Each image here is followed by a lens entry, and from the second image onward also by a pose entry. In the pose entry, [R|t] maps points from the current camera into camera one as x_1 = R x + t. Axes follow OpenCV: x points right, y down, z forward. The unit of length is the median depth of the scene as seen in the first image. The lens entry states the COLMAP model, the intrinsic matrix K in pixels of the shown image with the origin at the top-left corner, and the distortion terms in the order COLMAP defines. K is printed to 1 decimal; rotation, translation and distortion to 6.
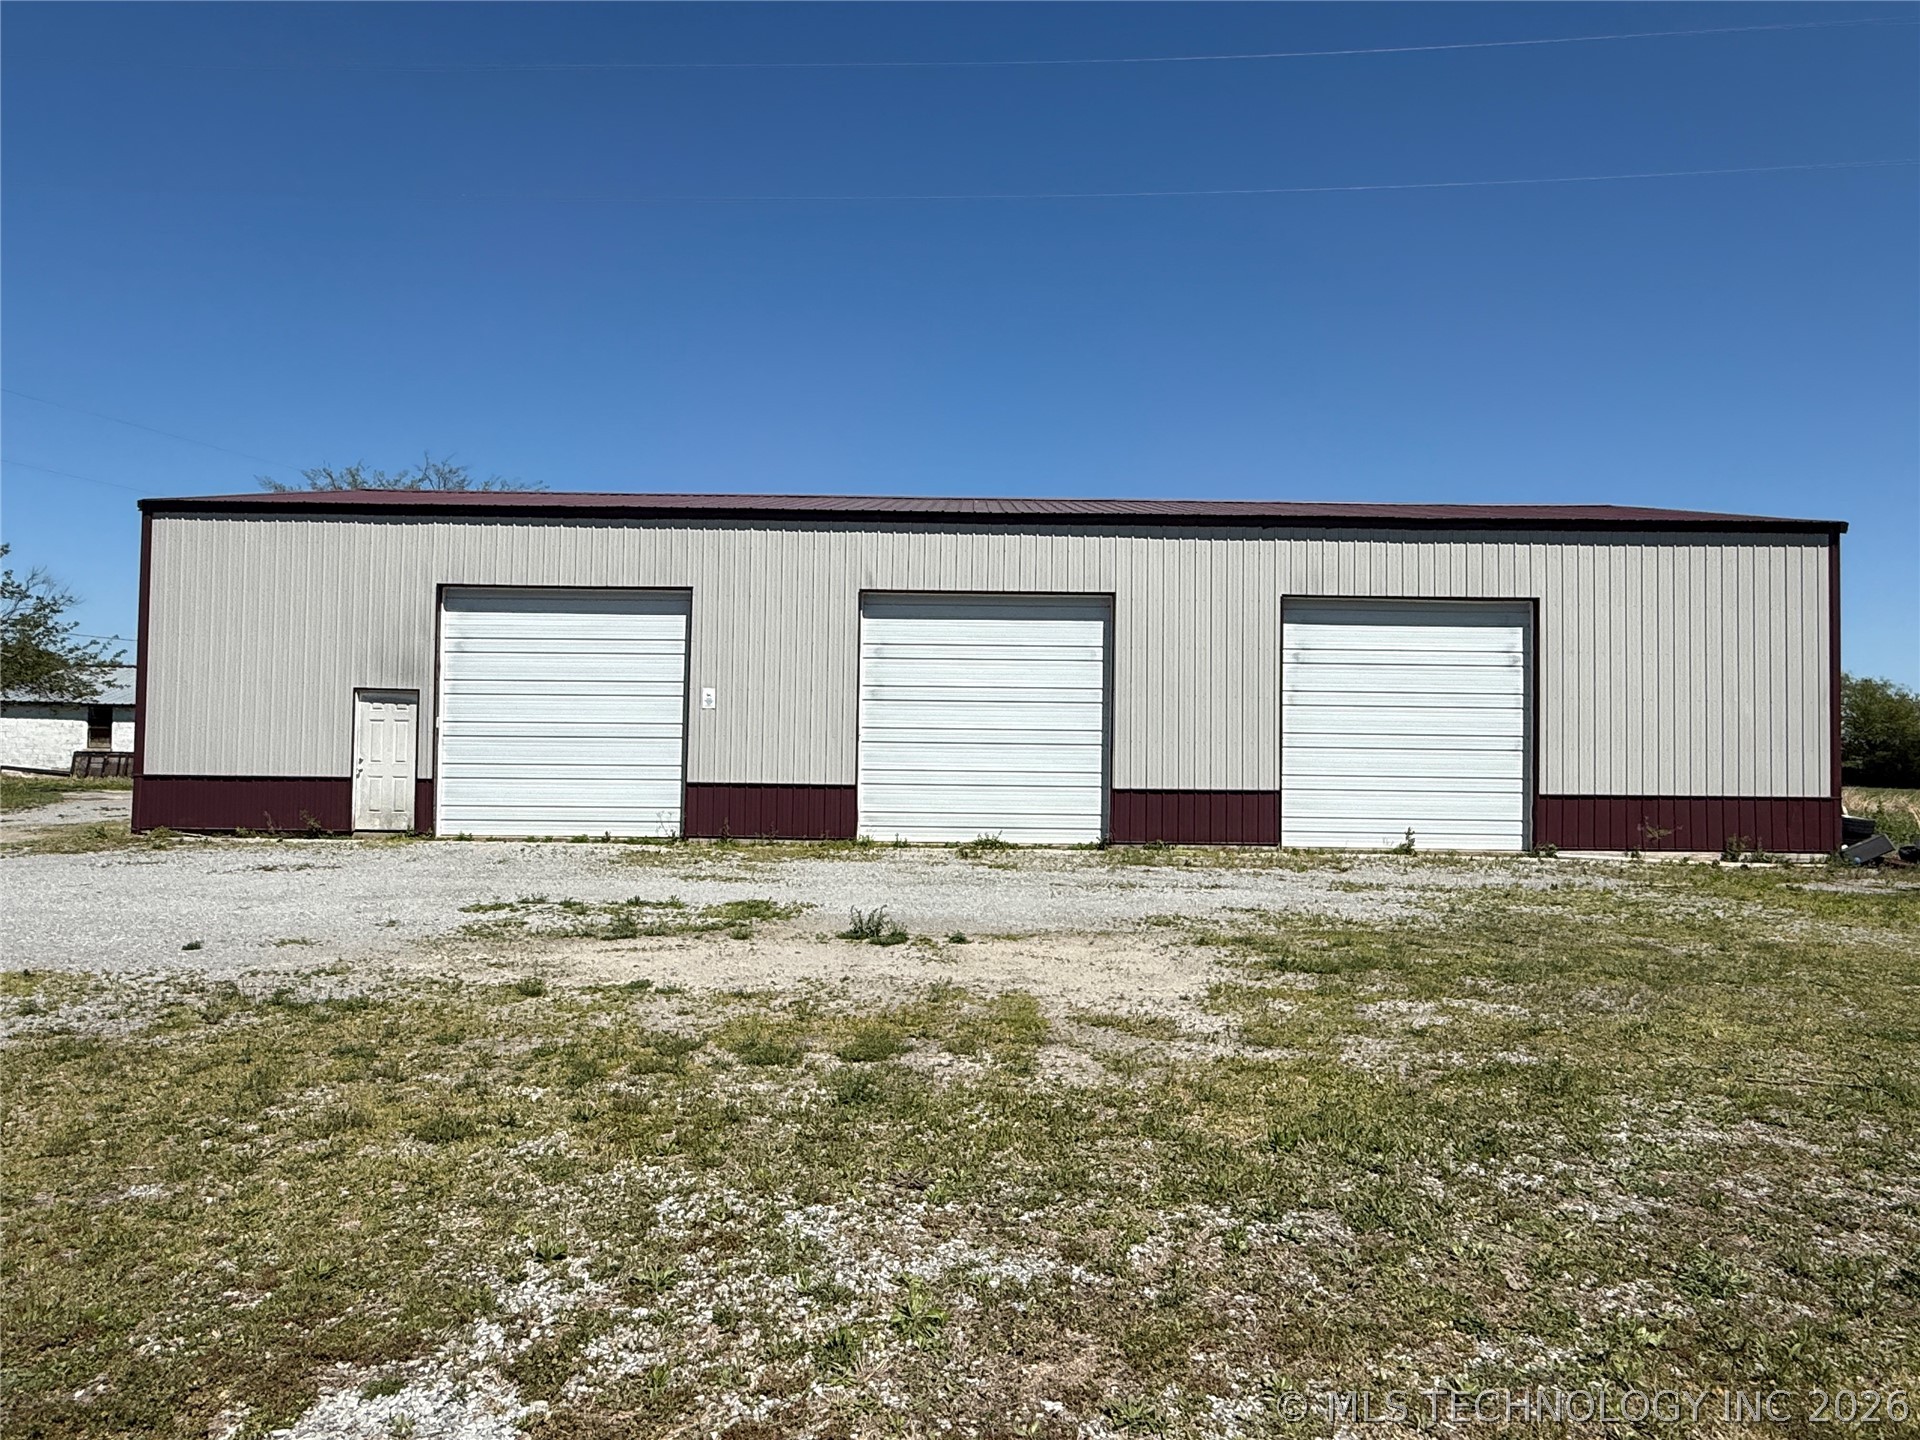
lens RADIAL K [[1170.9, 0, 960.3], [0, 1170.9, 715.1], [0, 0, 1]] dist [-0.005402, 0.000036]
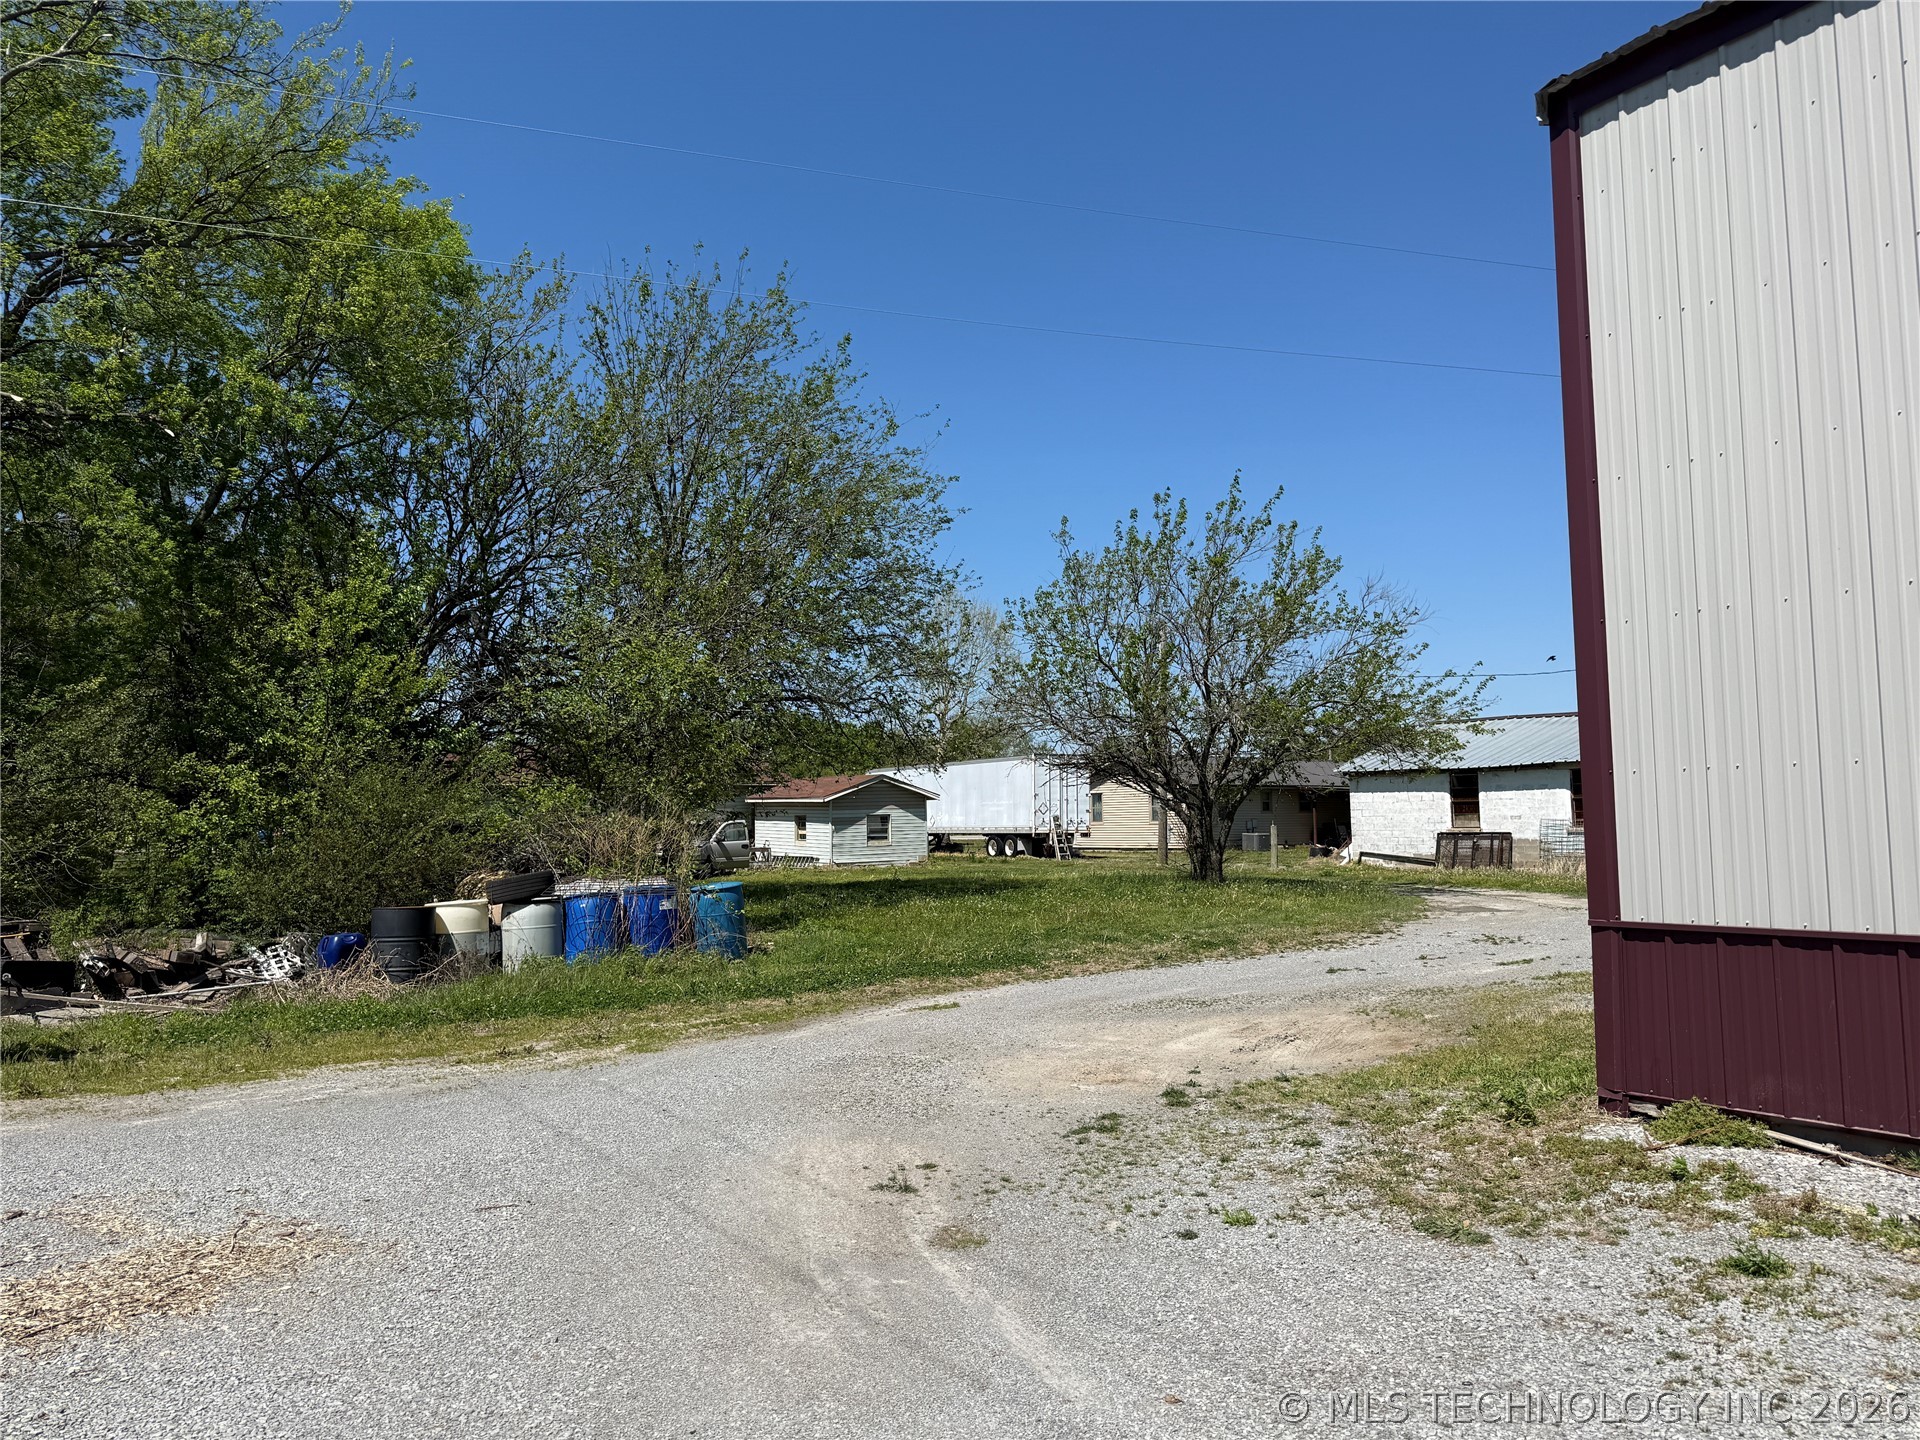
lens RADIAL K [[1355.3, 0, 960.6], [0, 1355.3, 719.6], [0, 0, 1]] dist [0.055497, -0.004412]
pose [[0.552222, -0.085280, -0.829324, -0.192859], [0.051499, 0.996344, -0.068163, 0.002630], [0.832105, -0.005068, 0.554595, 0.256457]]
